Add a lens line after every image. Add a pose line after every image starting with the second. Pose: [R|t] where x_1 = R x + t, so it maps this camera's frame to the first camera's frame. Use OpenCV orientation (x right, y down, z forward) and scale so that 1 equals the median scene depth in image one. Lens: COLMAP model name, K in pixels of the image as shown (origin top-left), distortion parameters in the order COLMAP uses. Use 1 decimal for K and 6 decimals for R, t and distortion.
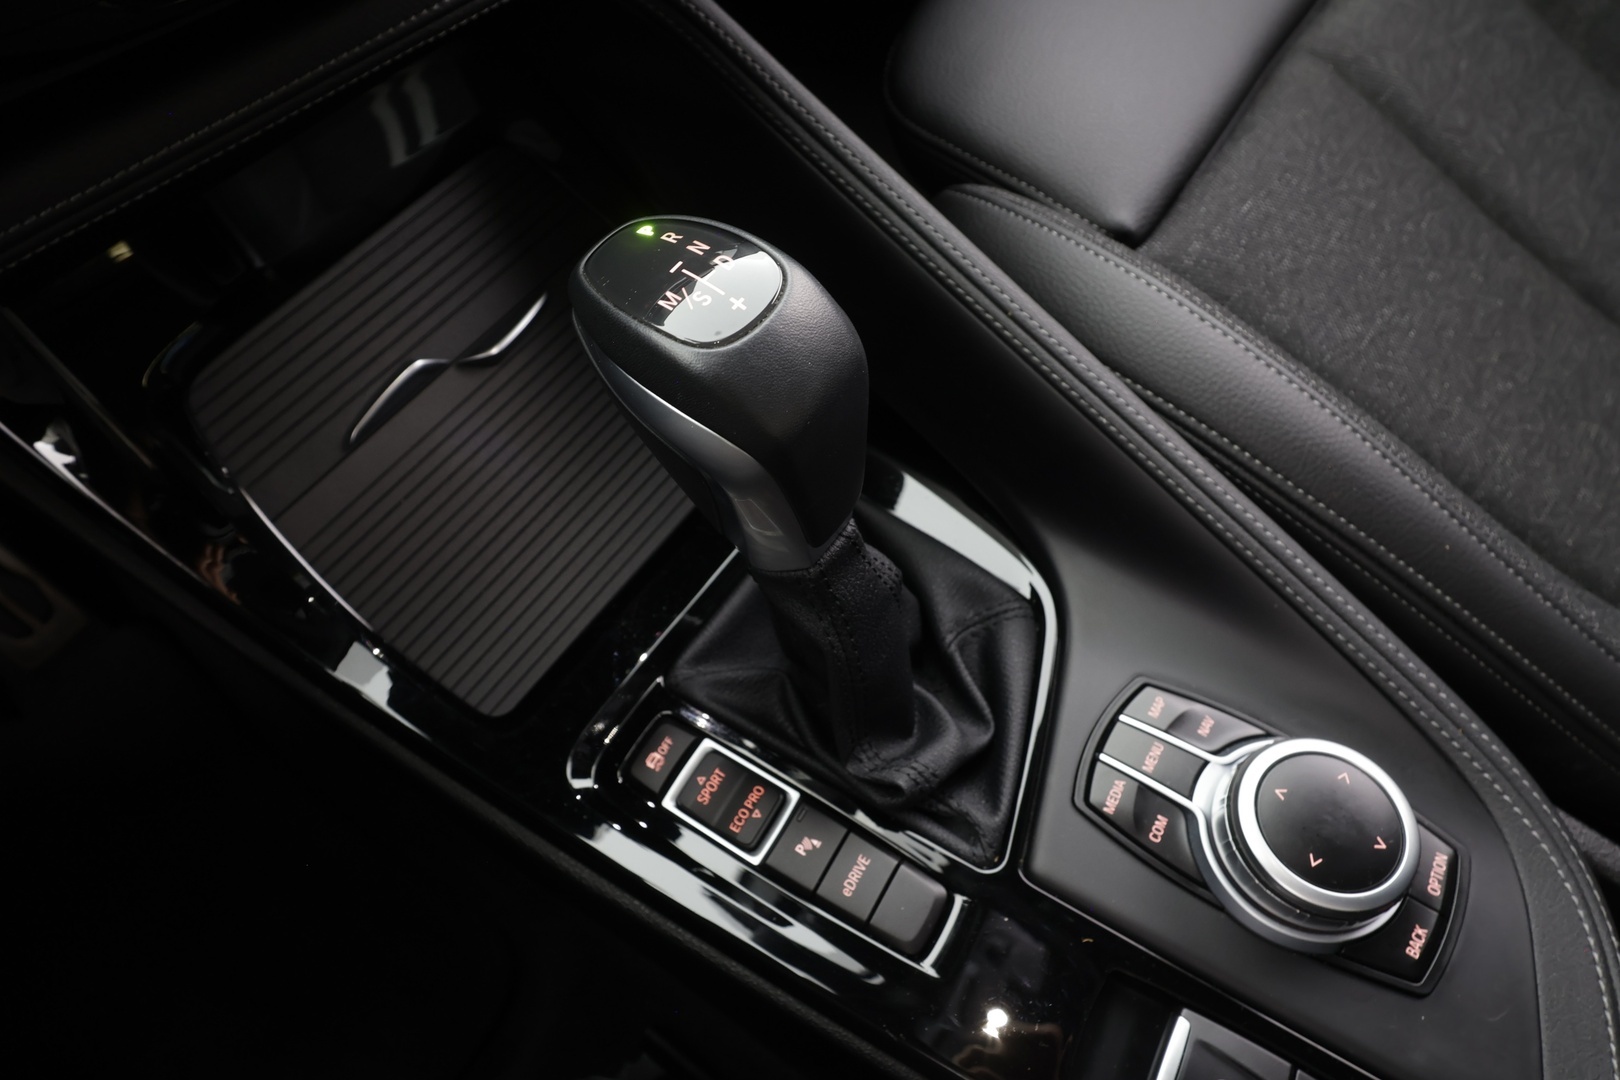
lens RADIAL K [[913.8, 0, 809.3], [0, 913.8, 539.1], [0, 0, 1]] dist [-0.002599, -0.000766]
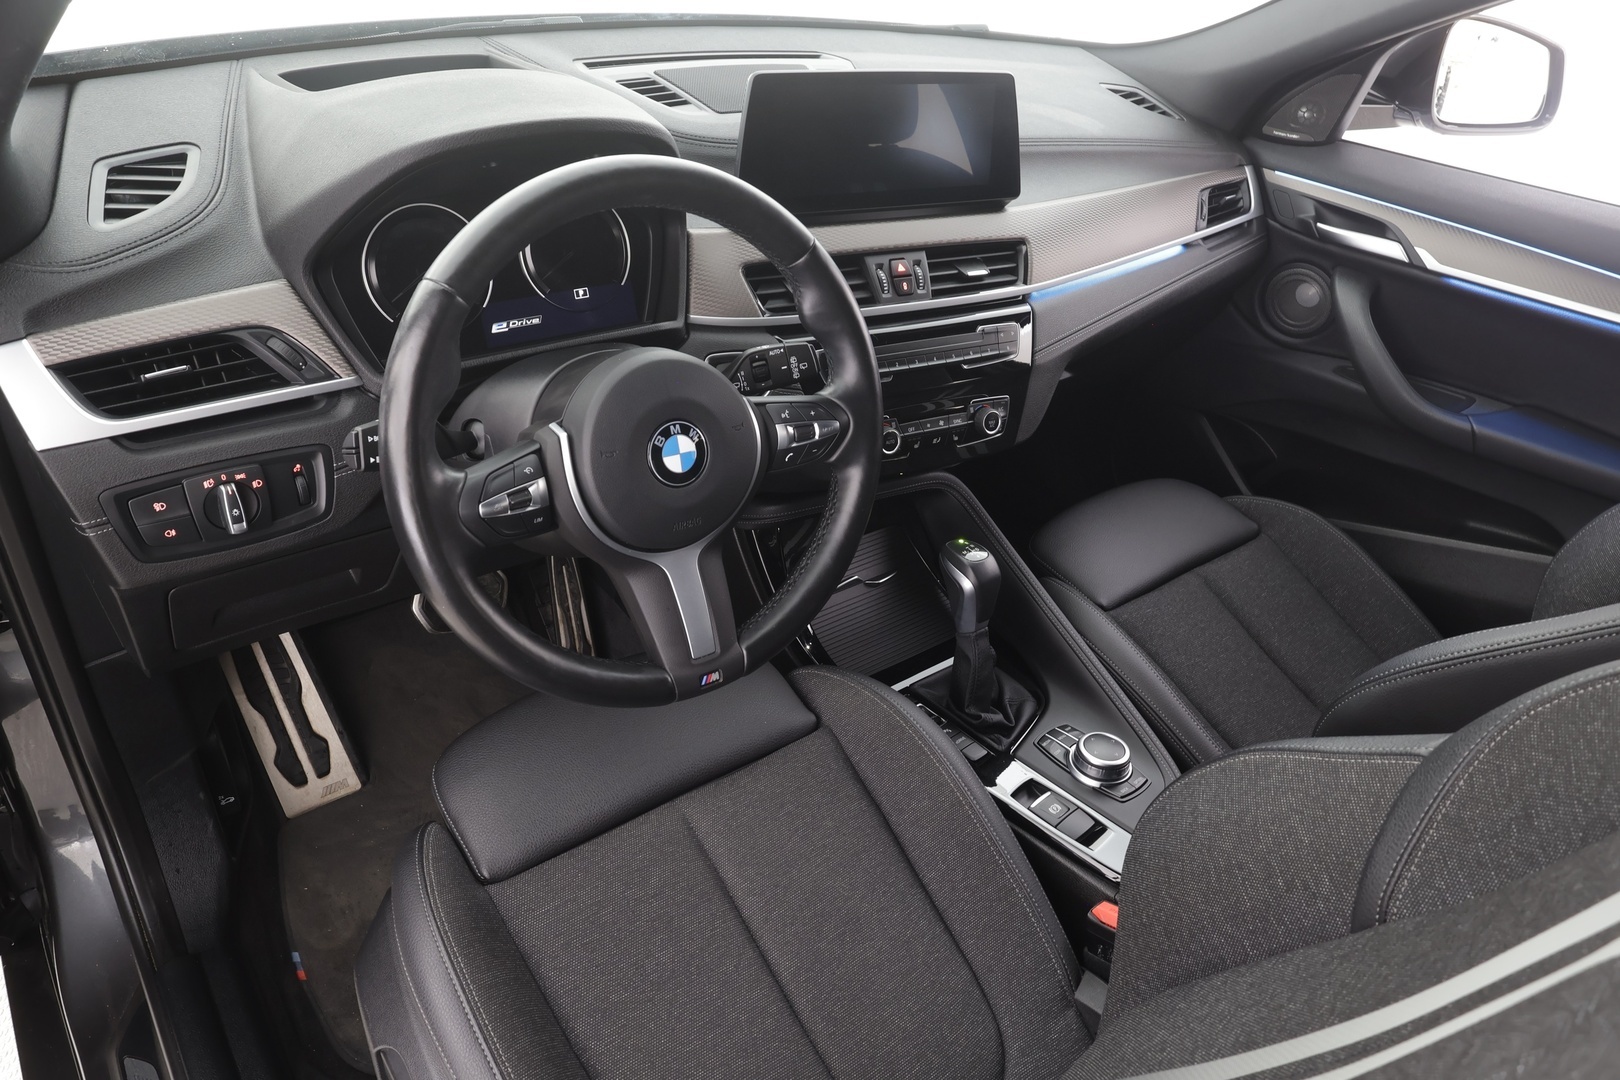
lens RADIAL K [[1062.4, 0, 810.9], [0, 1062.4, 547.6], [0, 0, 1]] dist [0.009157, -0.000086]
pose [[0.950755, 0.250950, -0.181903, 0.047789], [-0.306358, 0.849896, -0.428744, 1.229763], [0.047005, 0.463358, 0.884924, -2.089198]]
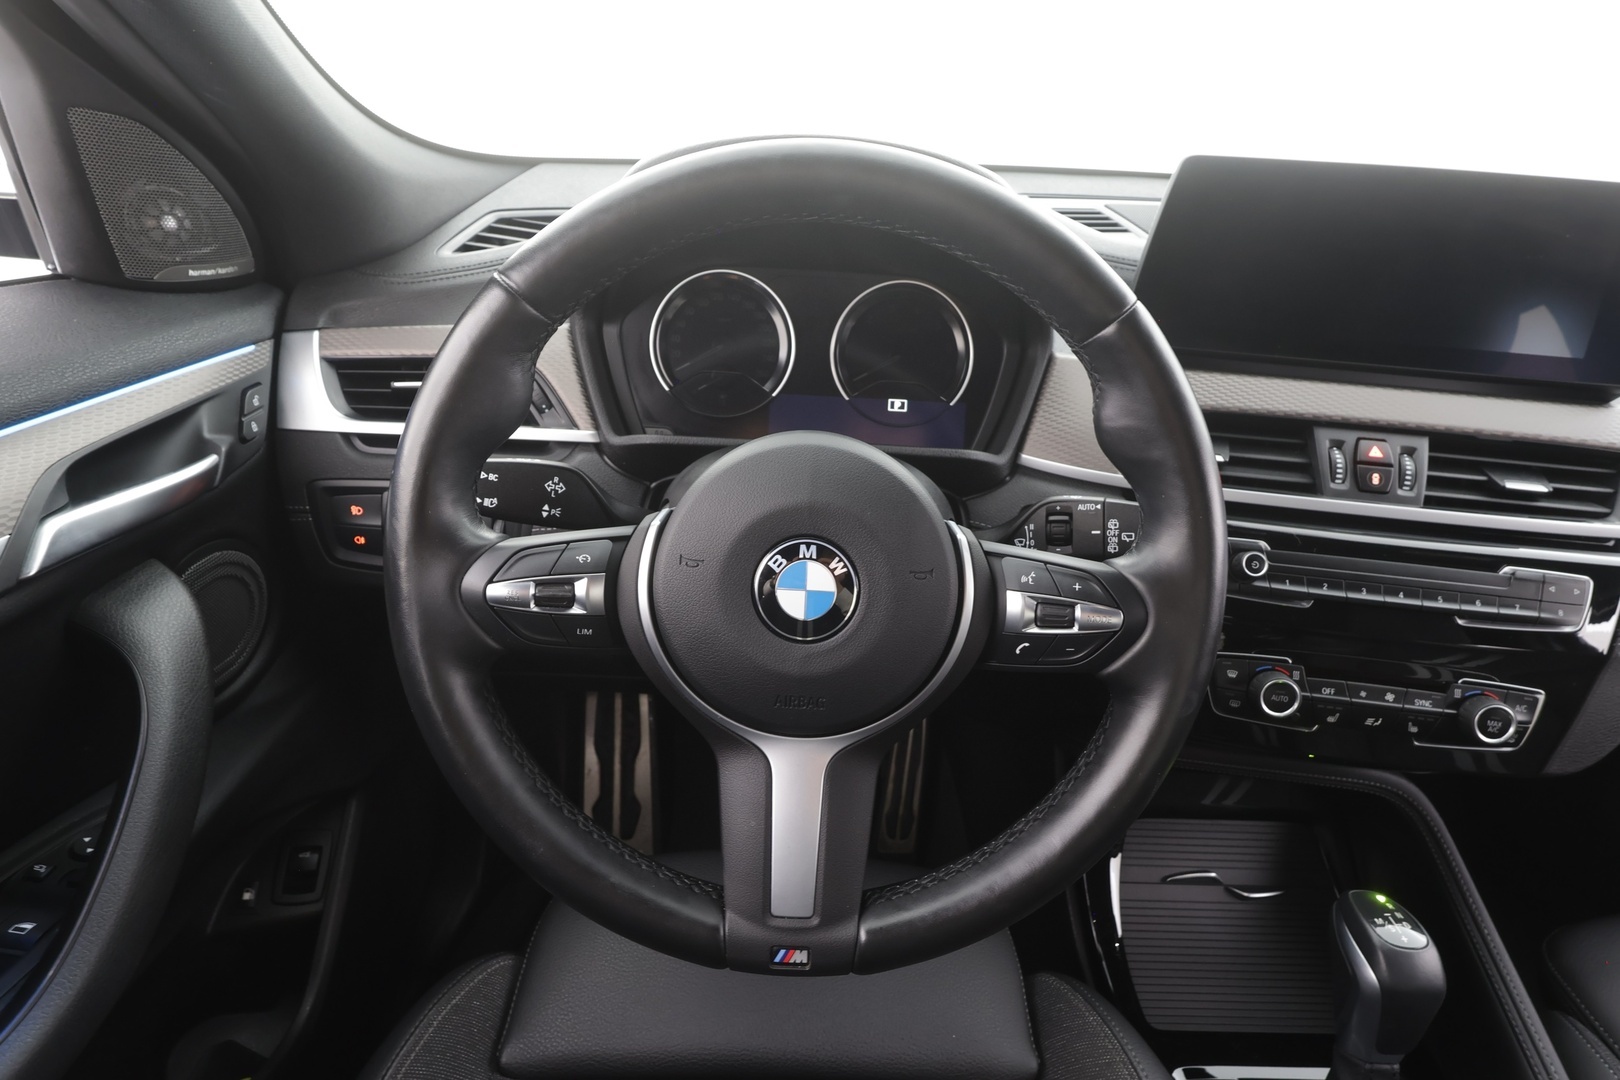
lens RADIAL K [[834.5, 0, 810.7], [0, 834.5, 546.9], [0, 0, 1]] dist [-0.001286, 0.000750]
pose [[0.590117, 0.396364, -0.703319, 0.087207], [-0.733653, 0.626861, -0.262295, 0.510168], [0.336919, 0.670777, 0.660715, -1.085801]]
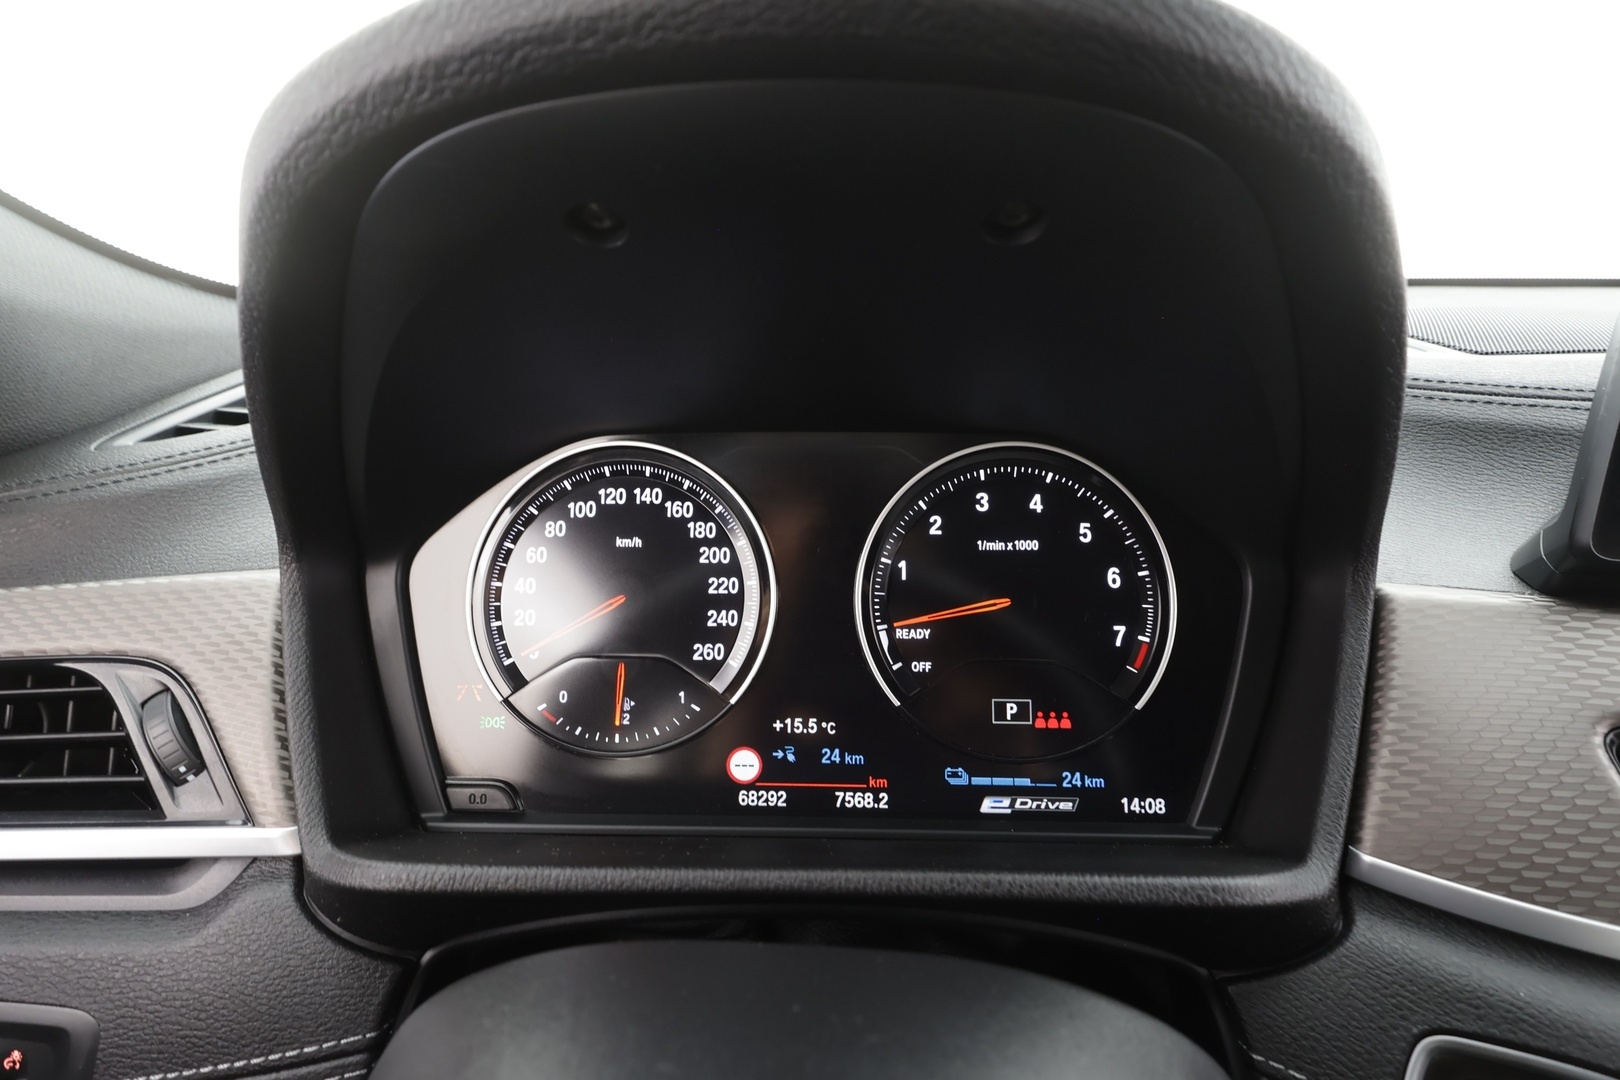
lens RADIAL K [[796.5, 0, 810.0], [0, 796.5, 540.0], [0, 0, 1]] dist [0.003045, 0.000751]
pose [[0.550954, 0.219811, -0.805067, -0.675216], [-0.729333, 0.595697, -0.336479, 0.035733], [0.405615, 0.772546, 0.488517, -0.640086]]
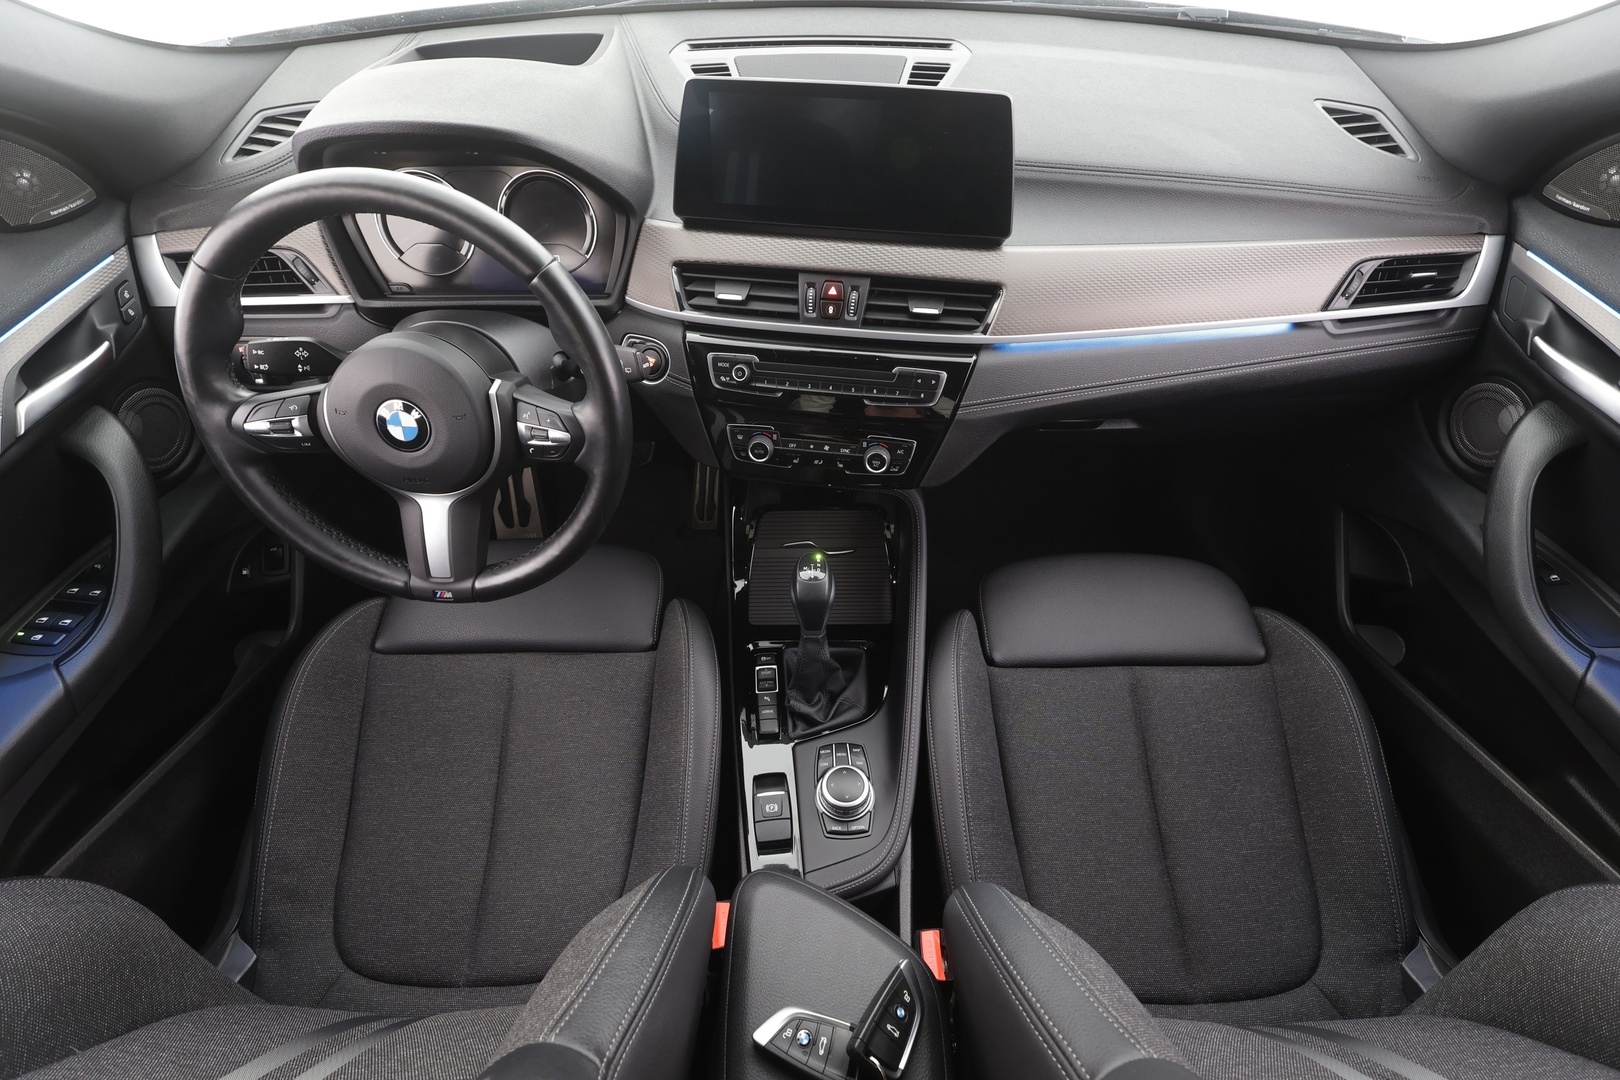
lens RADIAL K [[753.6, 0, 811.8], [0, 753.6, 544.5], [0, 0, 1]] dist [0.000104, 0.000638]
pose [[0.586011, 0.615890, -0.526565, 1.077122], [-0.710810, 0.702707, 0.030858, -0.267134], [0.389026, 0.356205, 0.849575, -1.424697]]
